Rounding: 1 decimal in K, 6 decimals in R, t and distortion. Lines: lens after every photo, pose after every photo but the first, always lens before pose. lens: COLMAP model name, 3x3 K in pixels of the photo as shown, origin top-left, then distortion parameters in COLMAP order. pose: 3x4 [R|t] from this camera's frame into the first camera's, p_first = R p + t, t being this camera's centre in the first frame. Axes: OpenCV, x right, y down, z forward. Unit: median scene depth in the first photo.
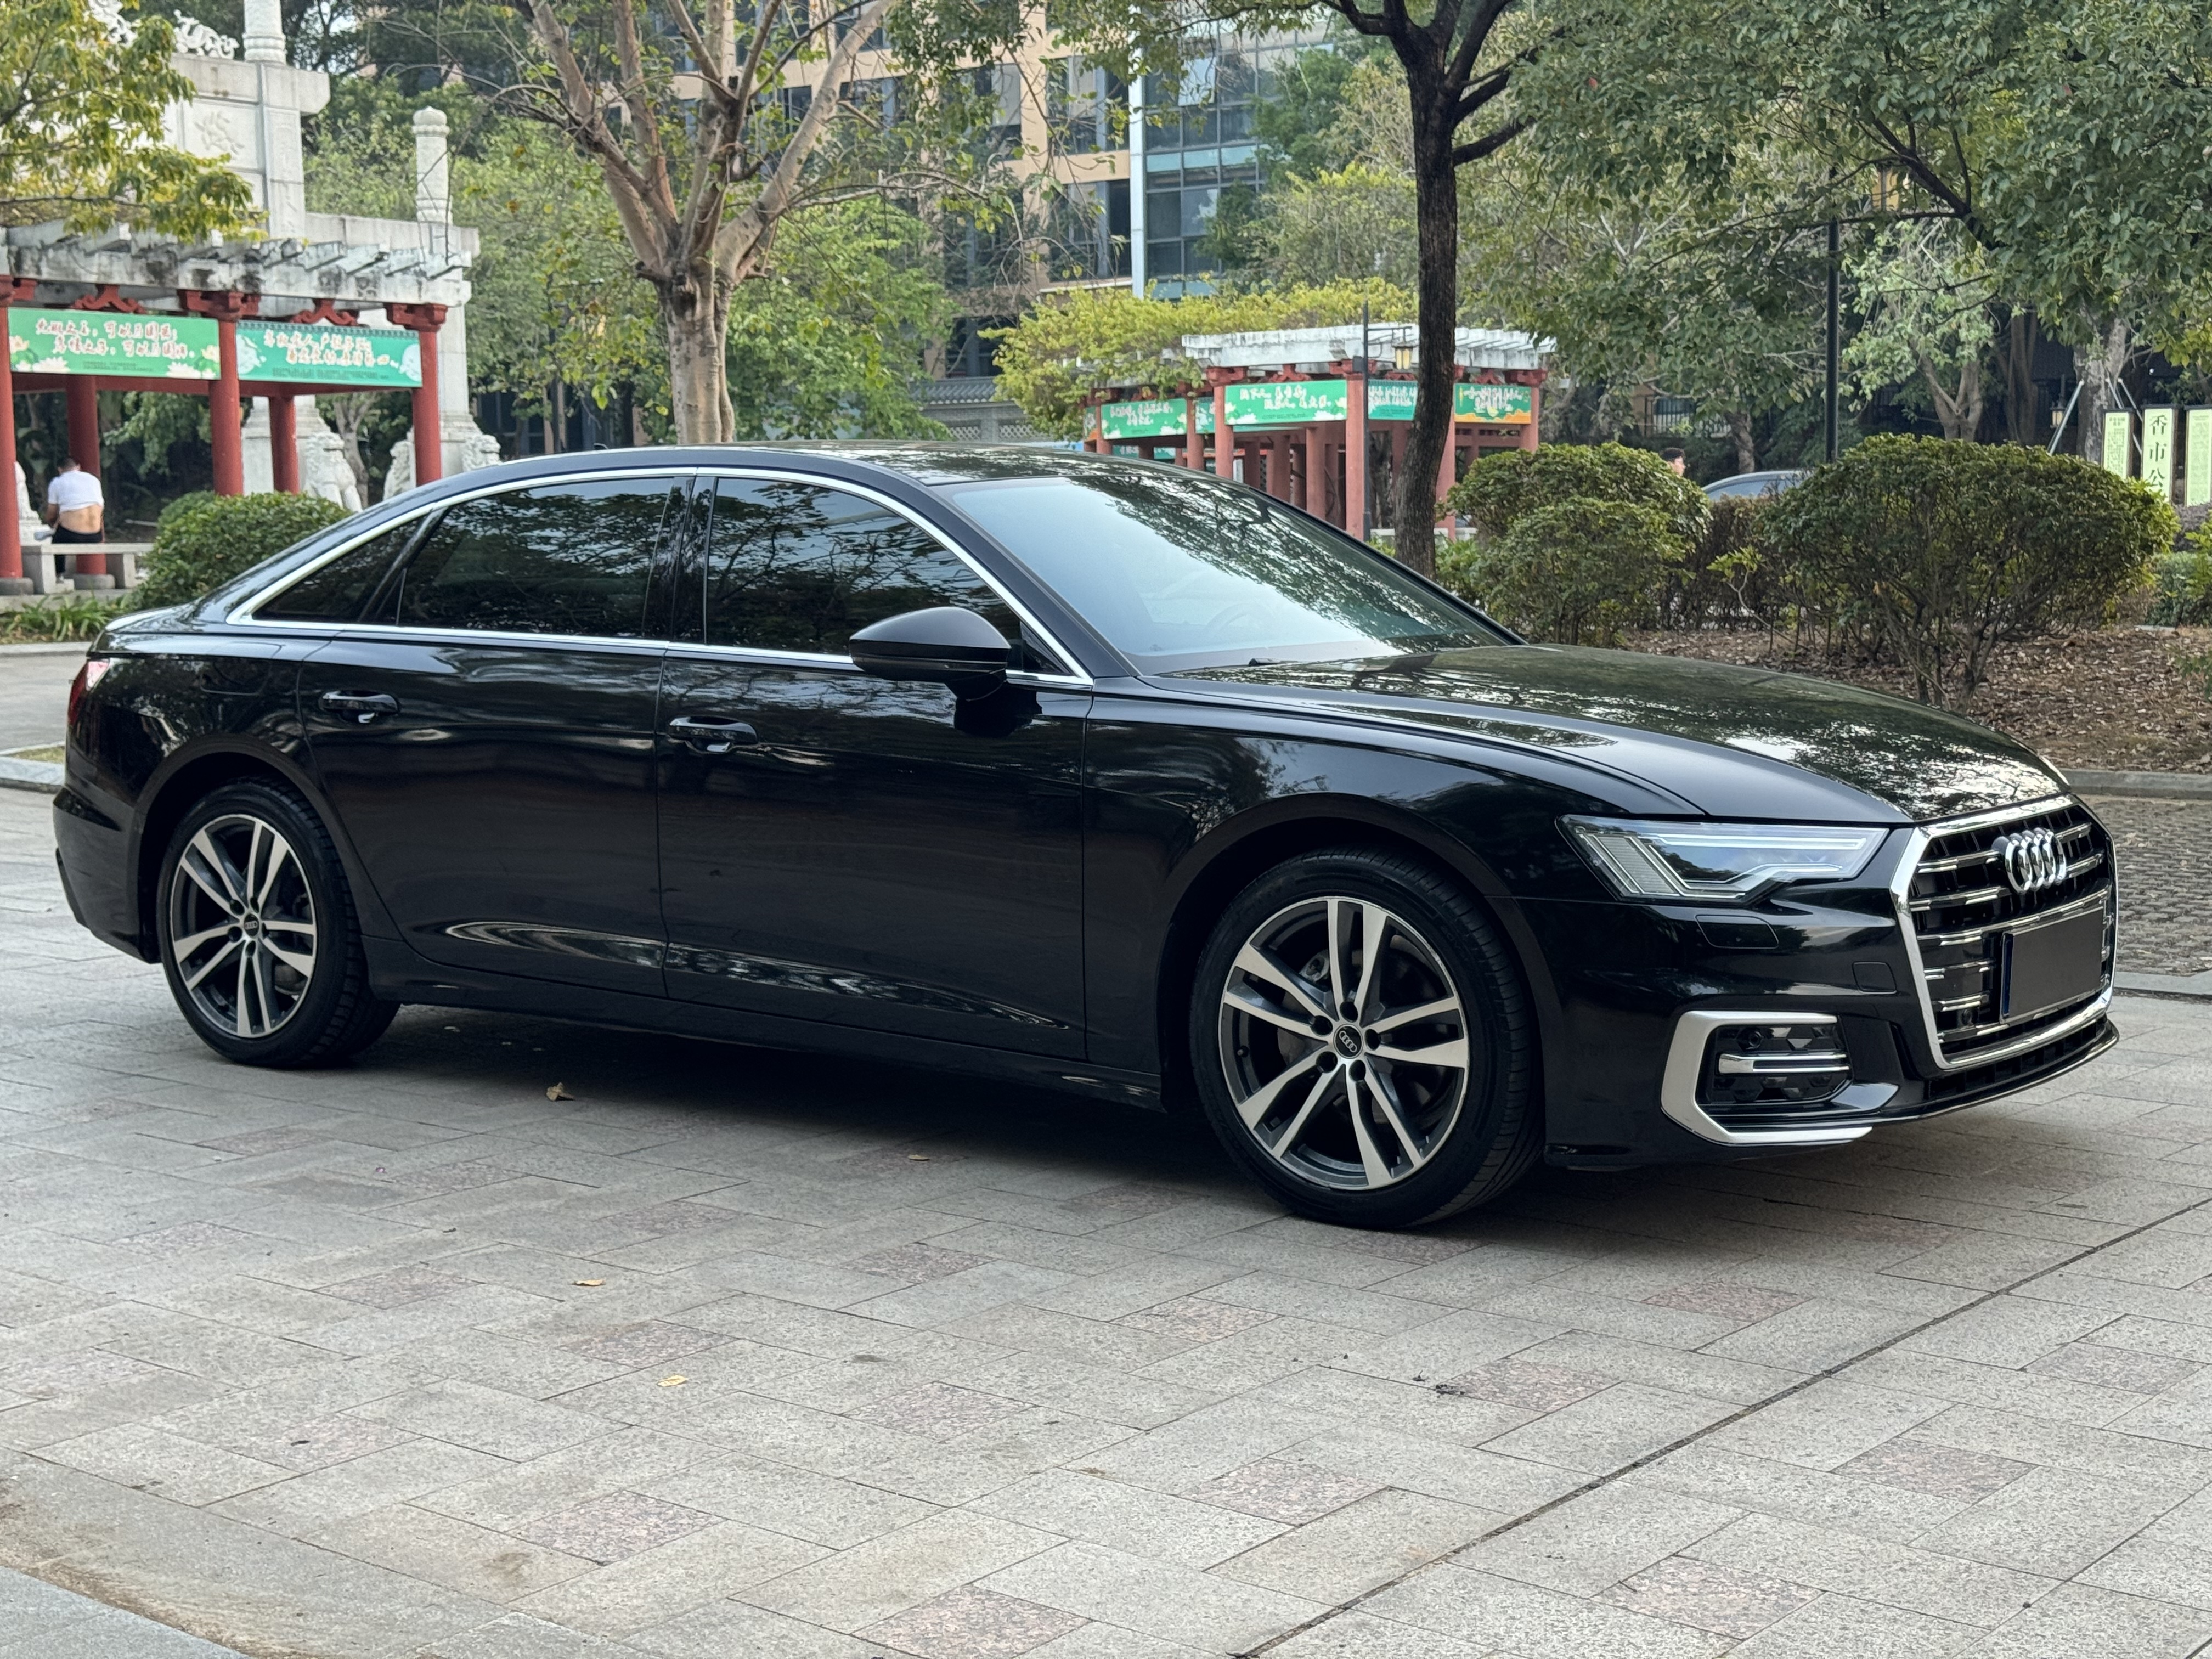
lens RADIAL K [[3077.3, 0, 1093.5], [0, 3077.3, 832.8], [0, 0, 1]] dist [0.130427, 0.000000]
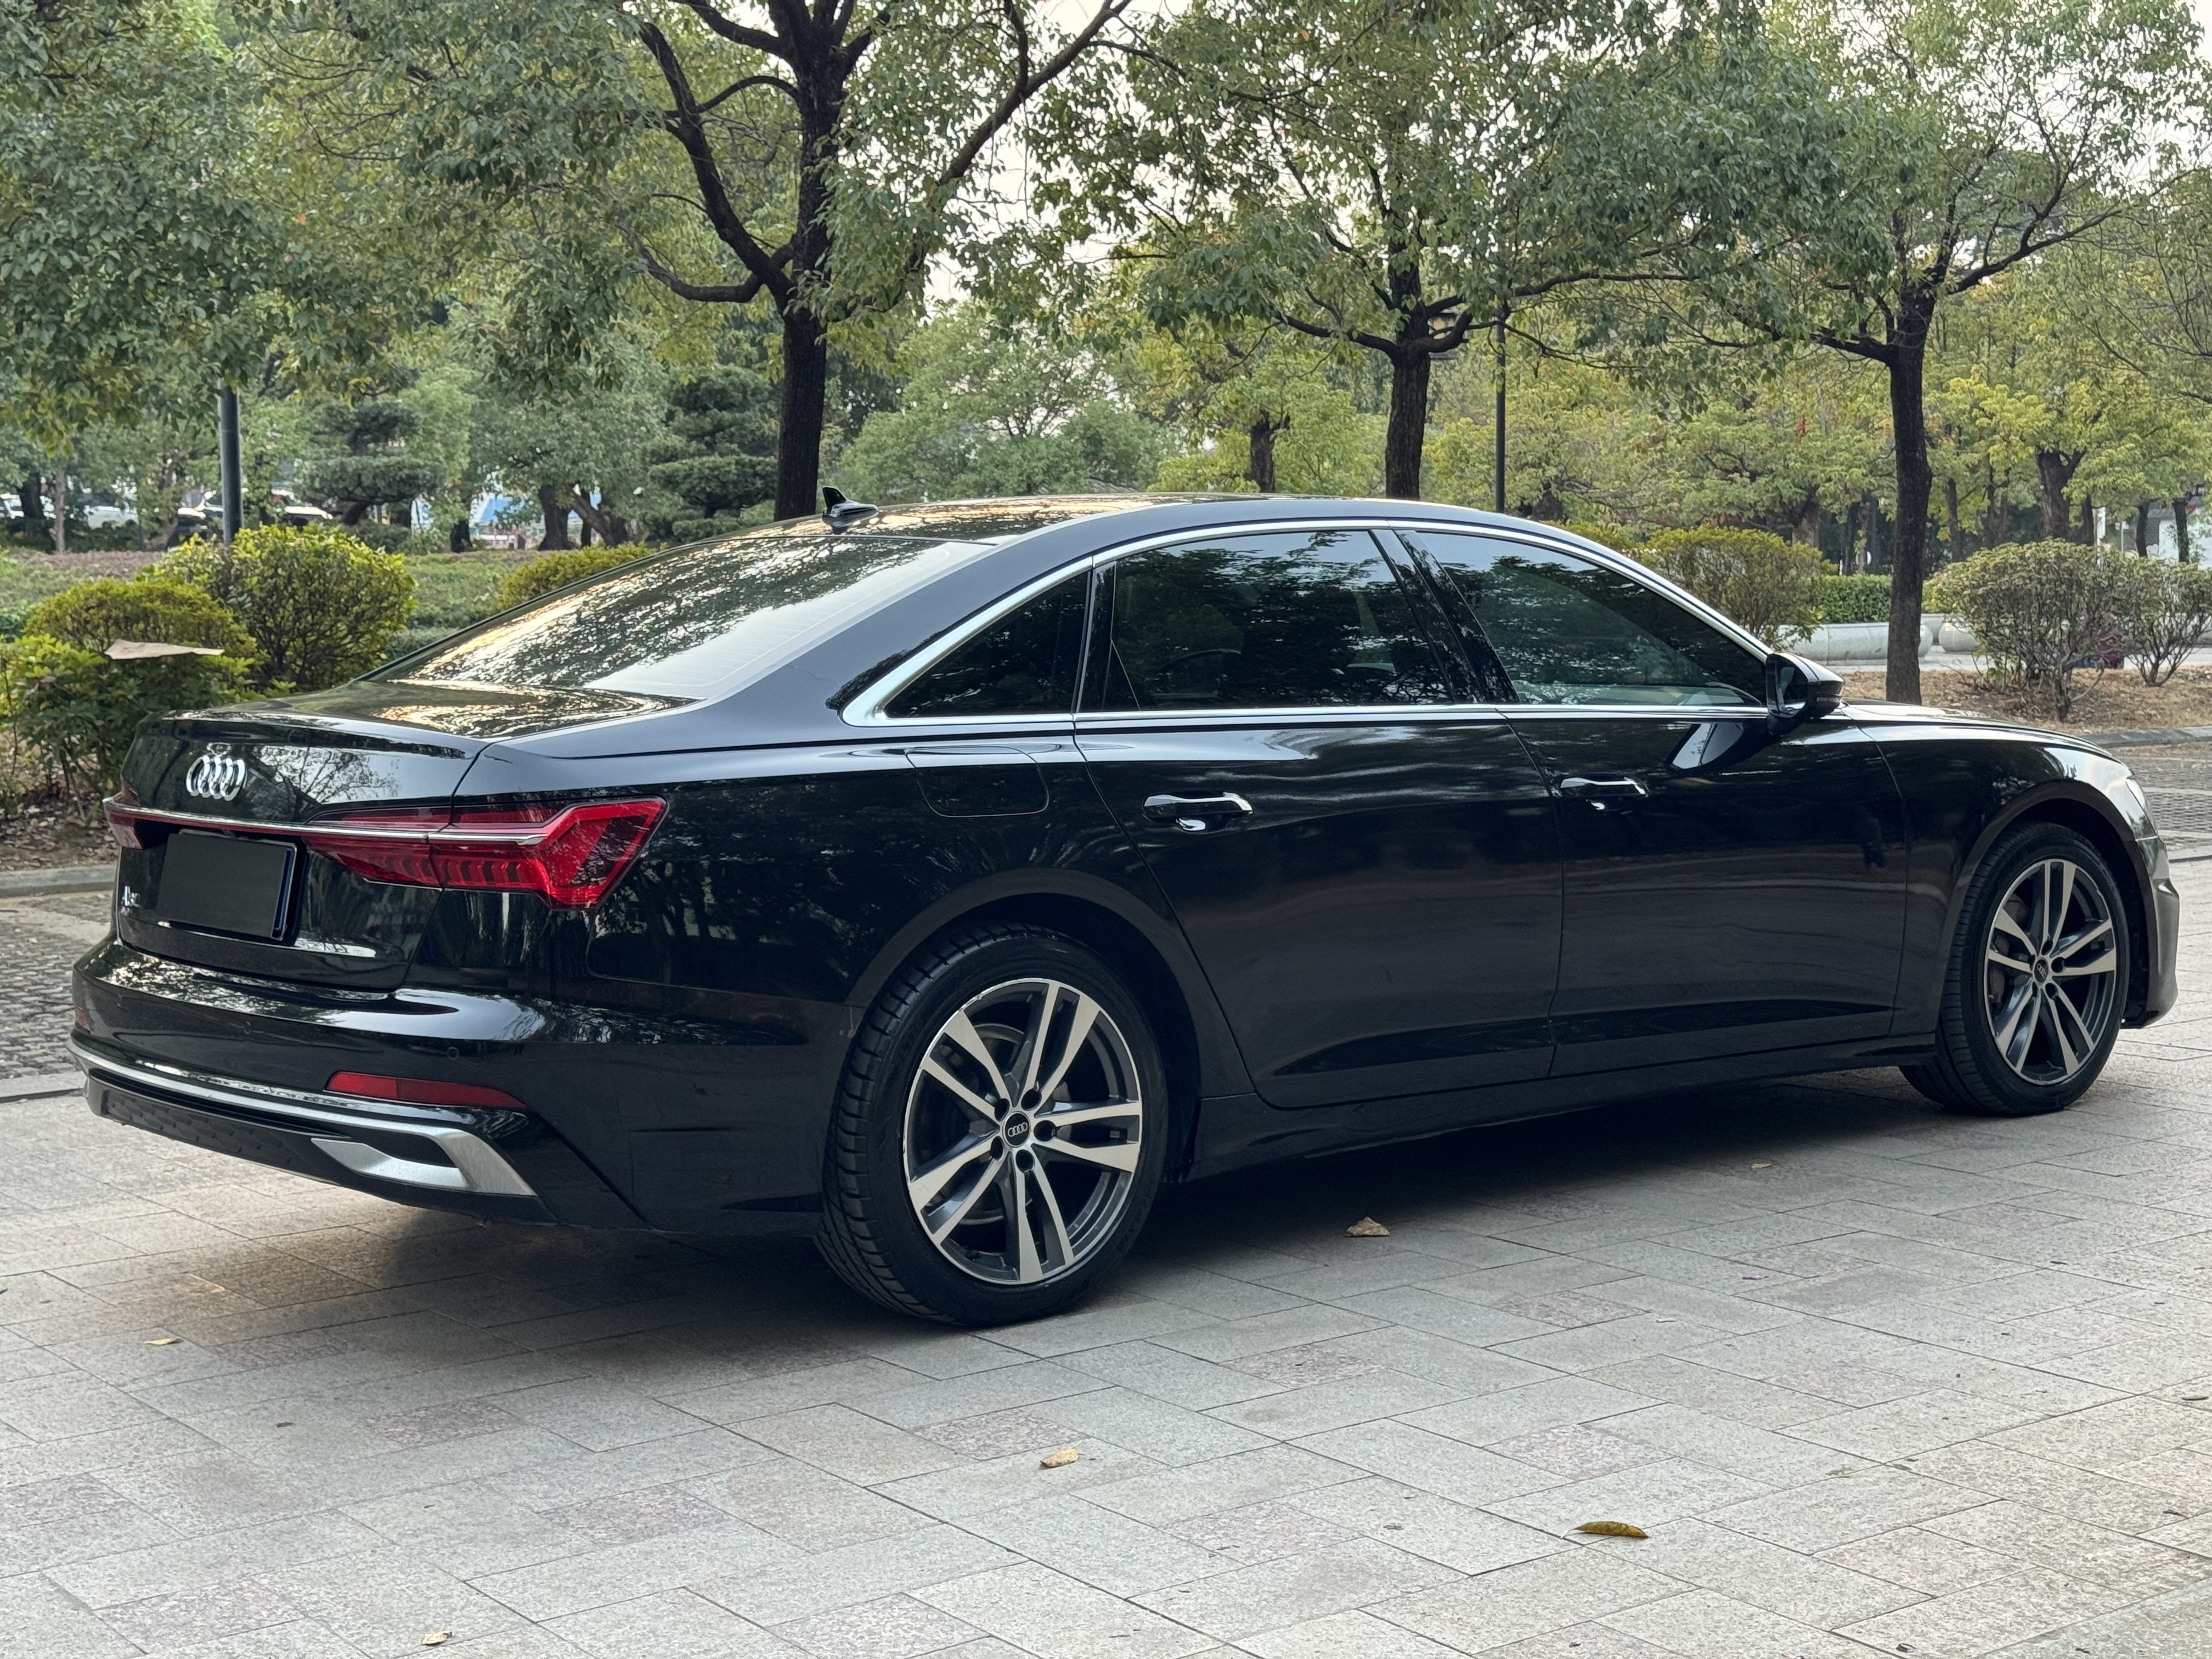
lens RADIAL K [[3077.3, 0, 1095.7], [0, 3077.3, 826.5], [0, 0, 1]] dist [0.130427, 0.000000]
pose [[0.228810, -0.067118, 0.971154, -0.960798], [0.109430, 0.993070, 0.042850, -0.069640], [-0.967301, 0.096468, 0.234569, 0.802212]]
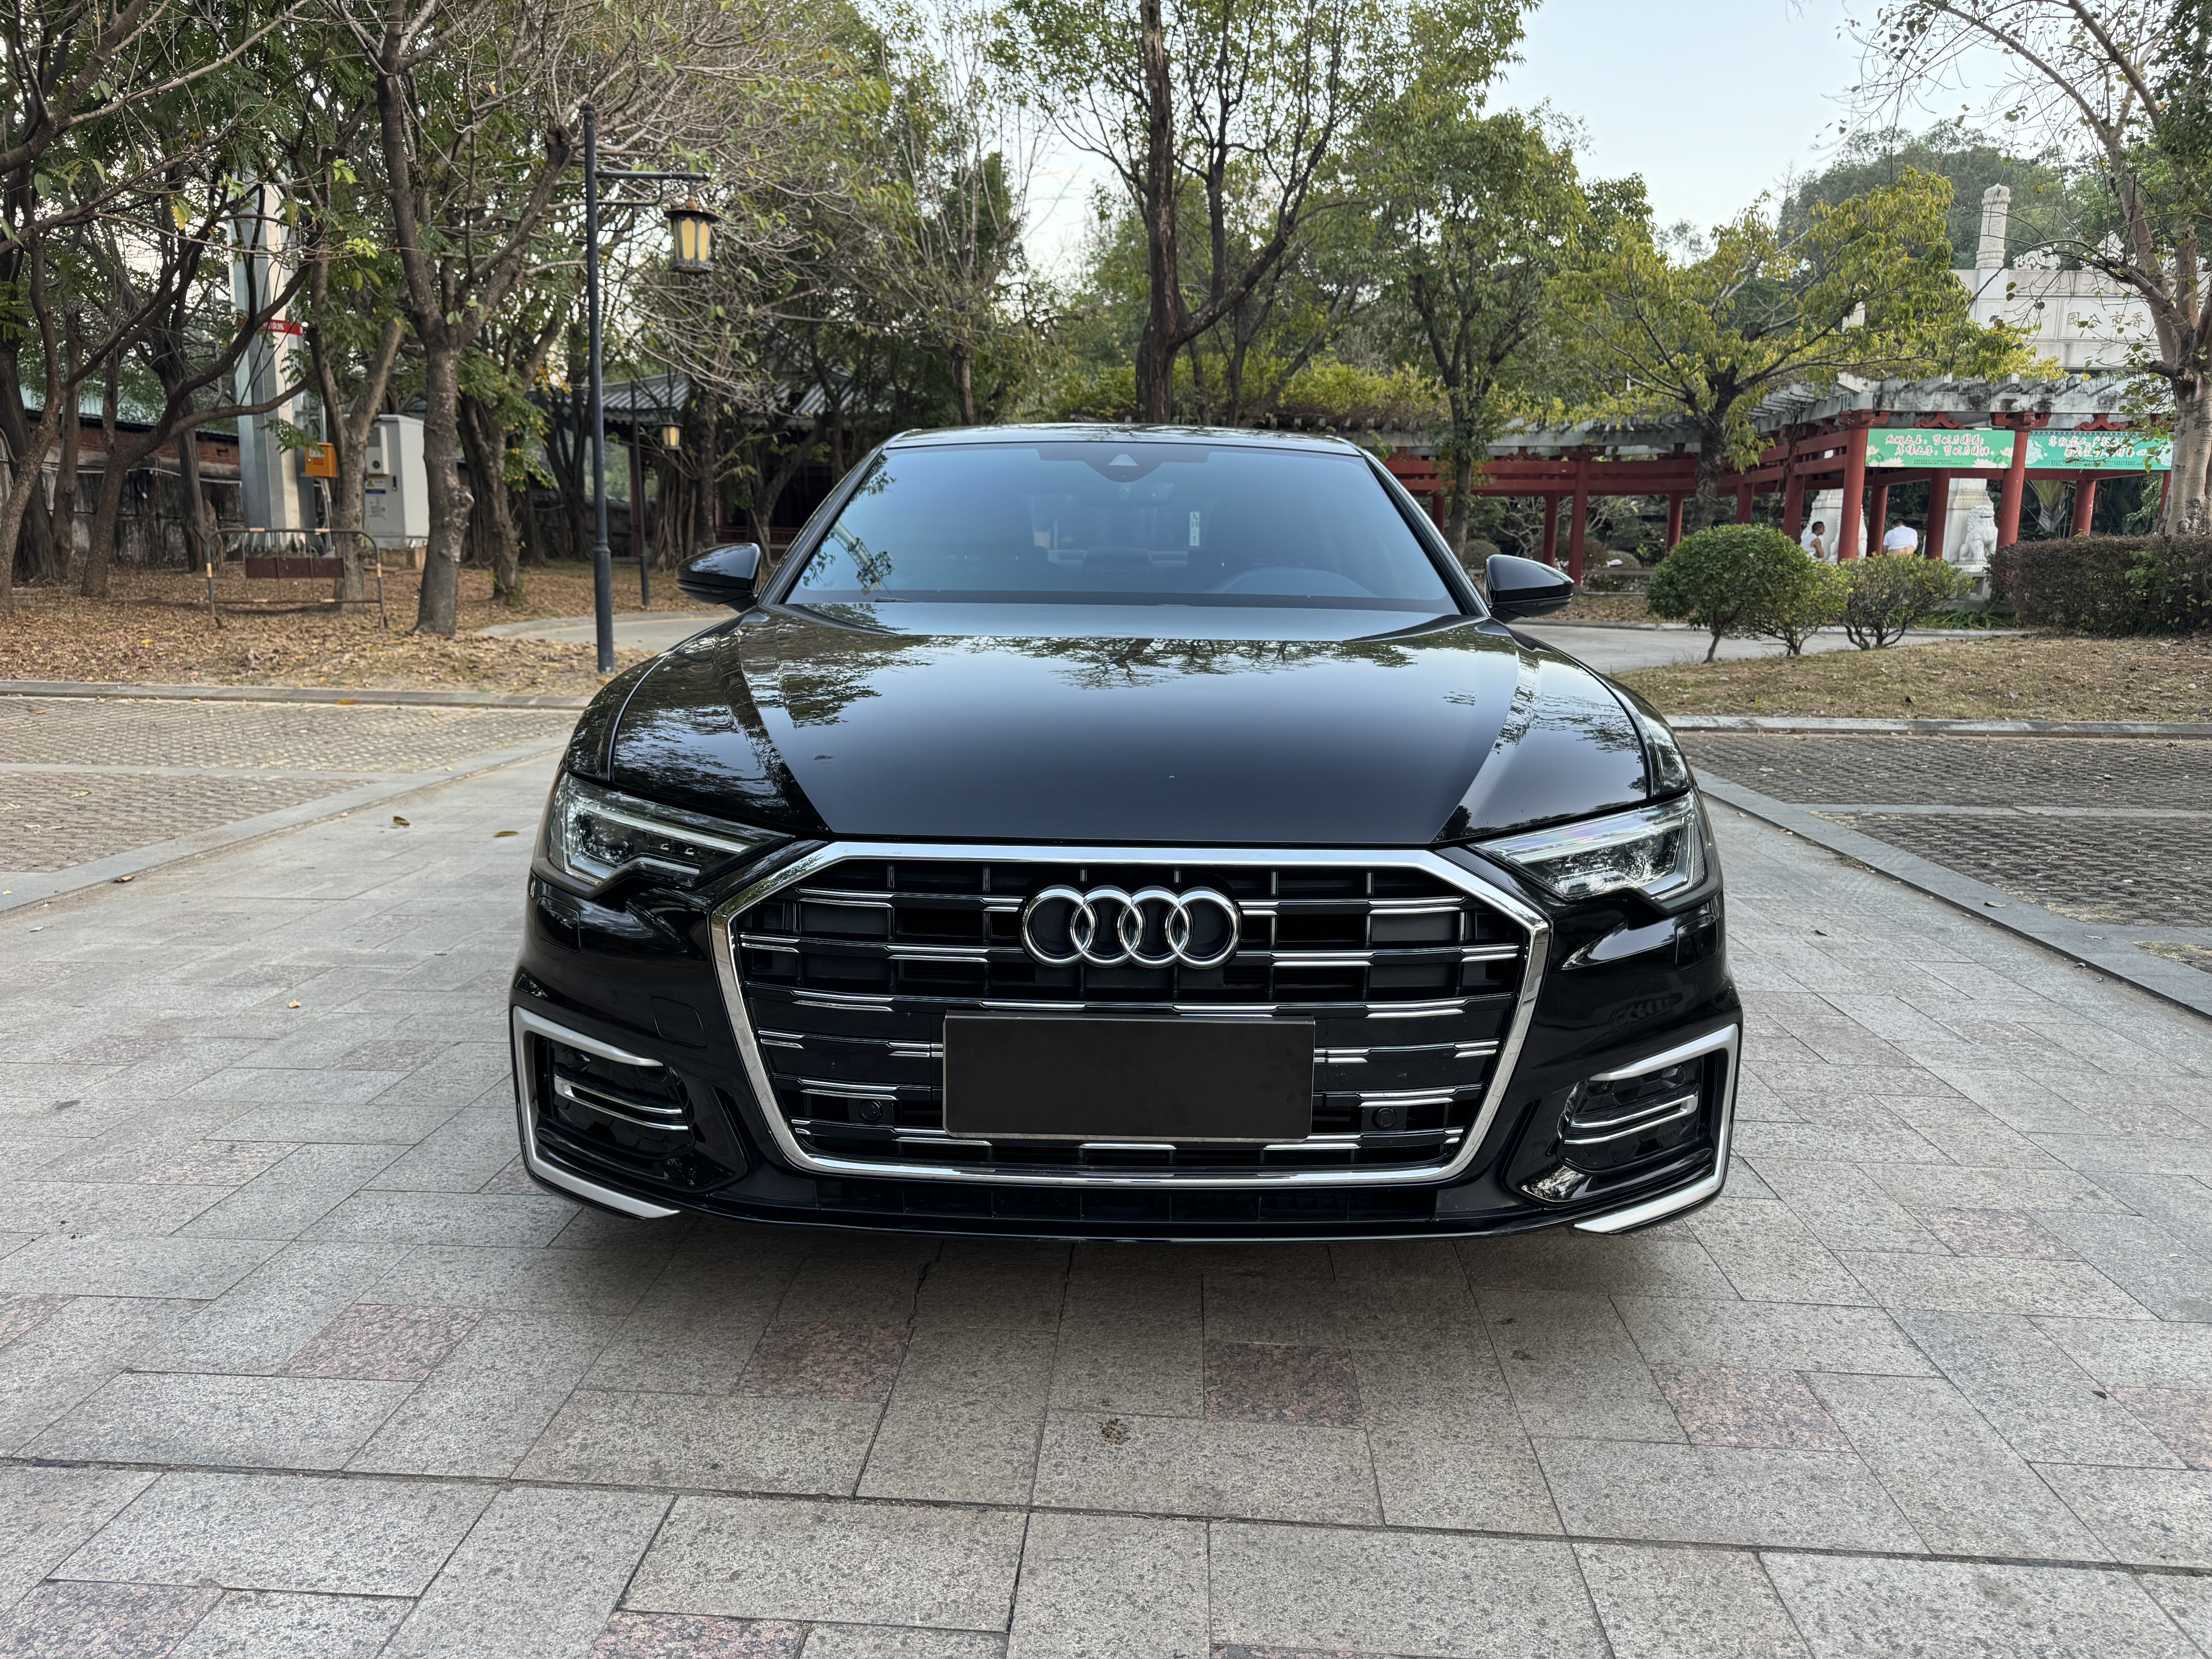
lens RADIAL K [[1571.7, 0, 1099.8], [0, 1571.7, 830.7], [0, 0, 1]] dist [0.011328, -0.021696]
pose [[0.598674, 0.153981, -0.786053, 0.433031], [-0.100934, 0.988028, 0.116673, -0.038617], [0.794608, 0.009490, 0.607048, 0.605923]]
